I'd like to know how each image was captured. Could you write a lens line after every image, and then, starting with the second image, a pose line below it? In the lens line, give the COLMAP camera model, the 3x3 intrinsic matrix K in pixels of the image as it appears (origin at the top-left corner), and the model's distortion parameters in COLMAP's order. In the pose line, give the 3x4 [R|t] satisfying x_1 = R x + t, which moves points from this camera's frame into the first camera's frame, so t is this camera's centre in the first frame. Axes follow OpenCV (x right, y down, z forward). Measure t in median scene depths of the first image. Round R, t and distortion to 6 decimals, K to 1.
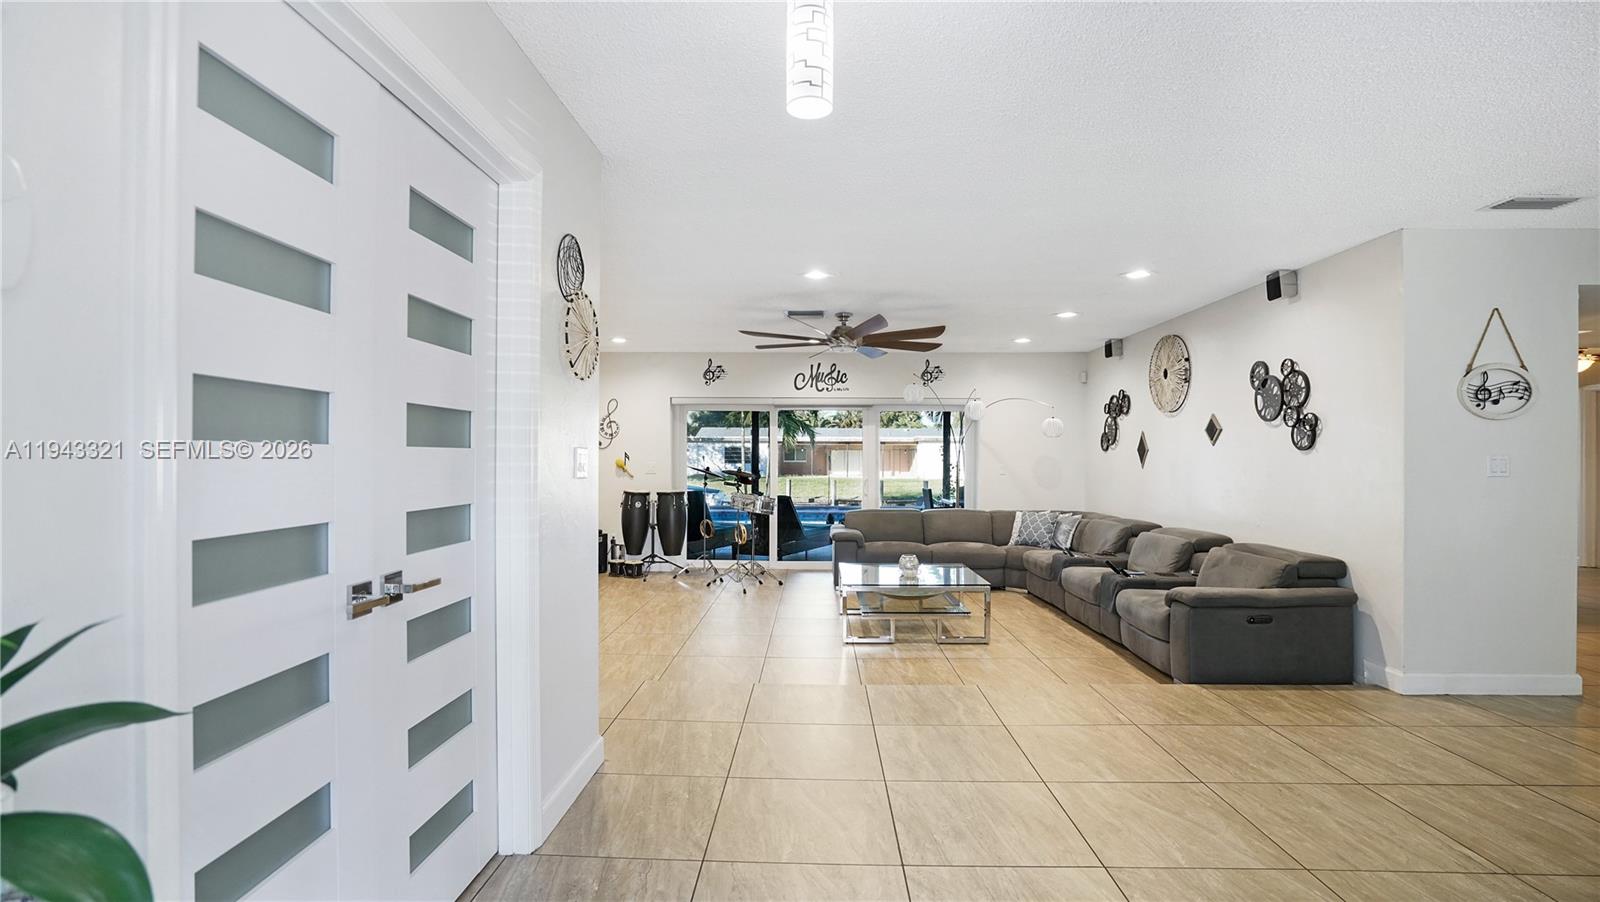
lens RADIAL K [[739.5, 0, 805.7], [0, 739.5, 459.3], [0, 0, 1]] dist [-0.037045, 0.004576]
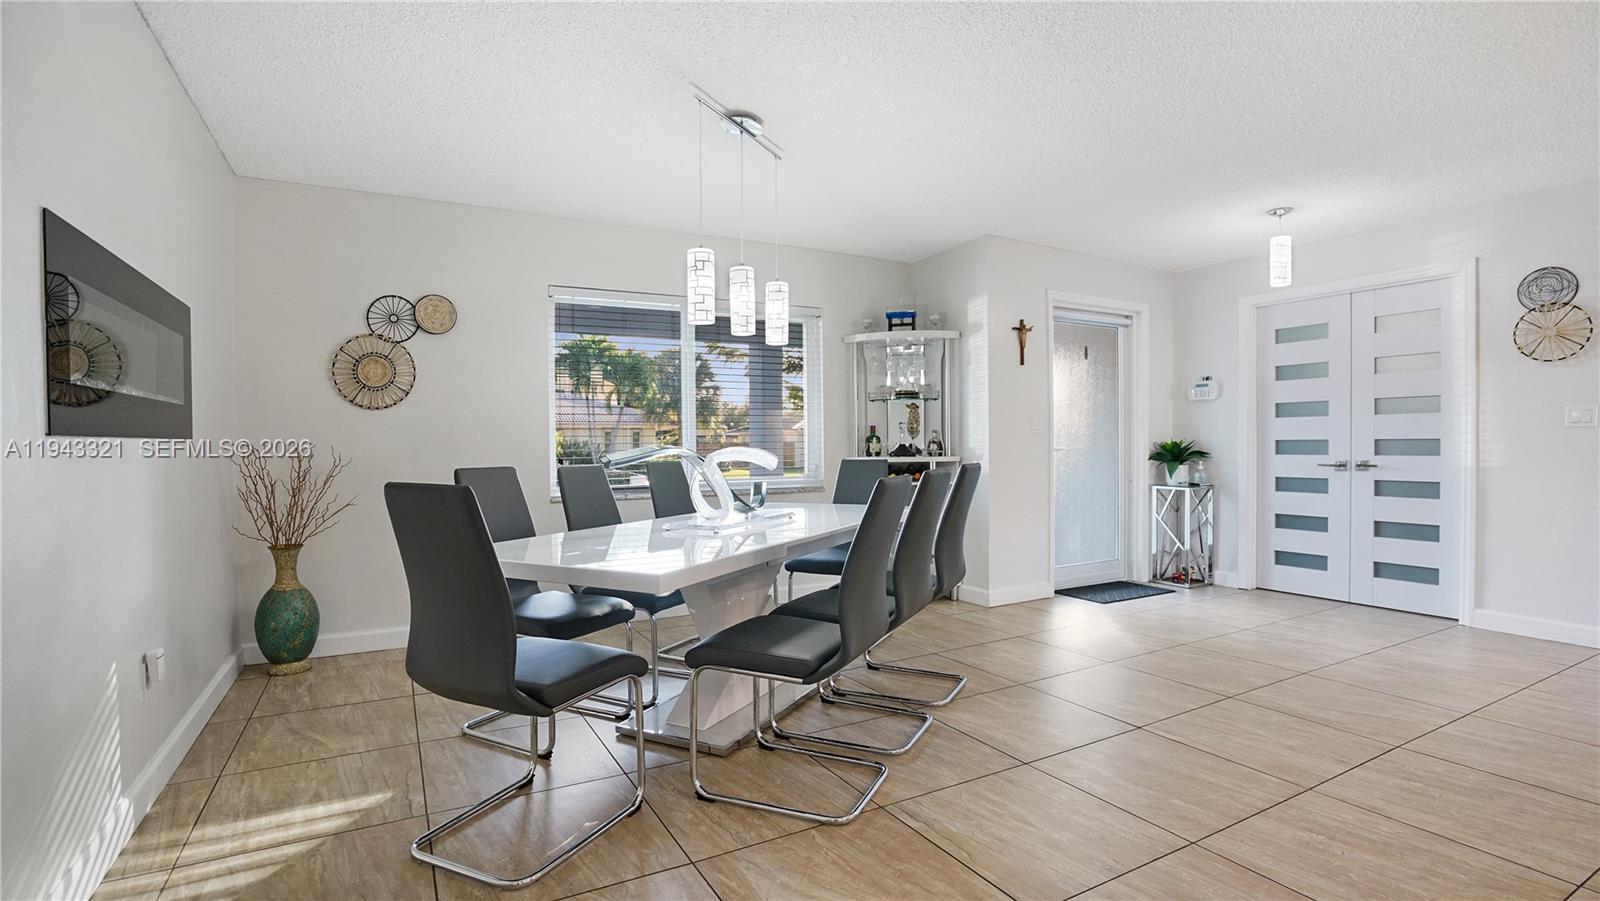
lens RADIAL K [[730.0, 0, 797.7], [0, 730.0, 449.8], [0, 0, 1]] dist [-0.032846, 0.003939]
pose [[-0.858322, 0.015188, -0.512886, 1.865651], [0.012057, 0.999883, 0.009432, 0.042732], [0.512970, 0.001912, -0.858405, 1.539519]]
